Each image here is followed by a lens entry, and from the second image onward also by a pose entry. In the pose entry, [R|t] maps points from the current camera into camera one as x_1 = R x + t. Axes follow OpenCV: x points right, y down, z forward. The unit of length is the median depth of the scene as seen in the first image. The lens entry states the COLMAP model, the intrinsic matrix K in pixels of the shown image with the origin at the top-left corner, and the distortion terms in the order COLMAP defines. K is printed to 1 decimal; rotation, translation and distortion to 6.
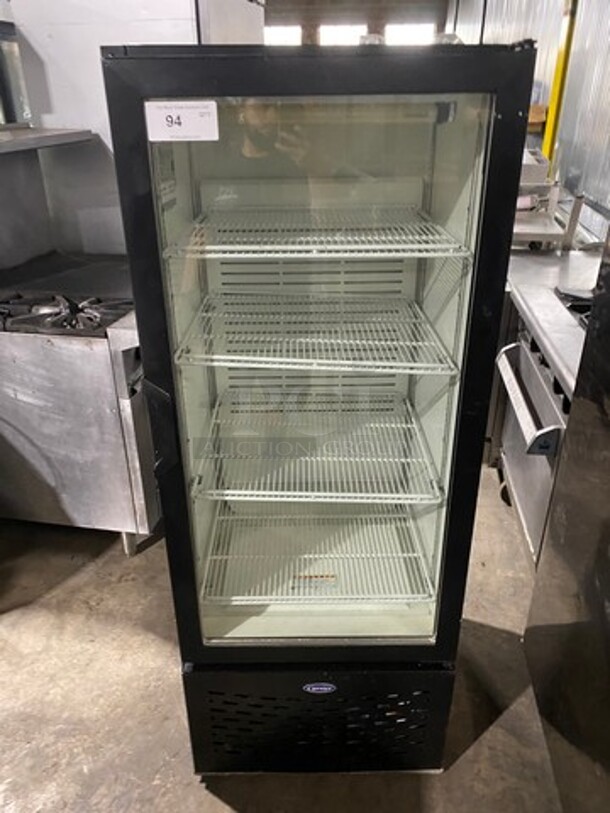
lens RADIAL K [[624.4, 0, 305.0], [0, 624.4, 406.5], [0, 0, 1]] dist [0.050462, -0.005131]
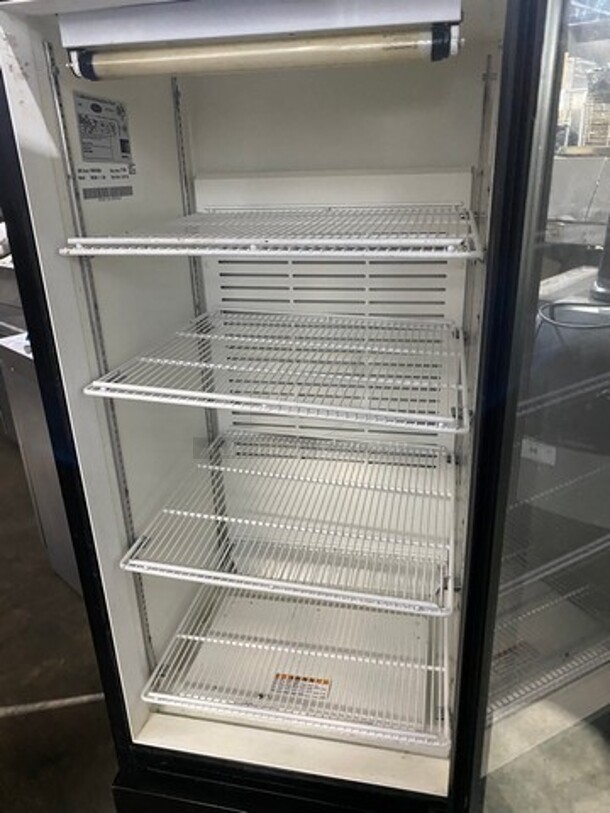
lens RADIAL K [[624.4, 0, 305.0], [0, 624.4, 406.5], [0, 0, 1]] dist [0.050462, -0.005131]
pose [[0.975544, 0.062680, -0.210676, 0.157721], [-0.072555, 0.996583, -0.039468, -0.030711], [0.207483, 0.053788, 0.976759, 0.224749]]
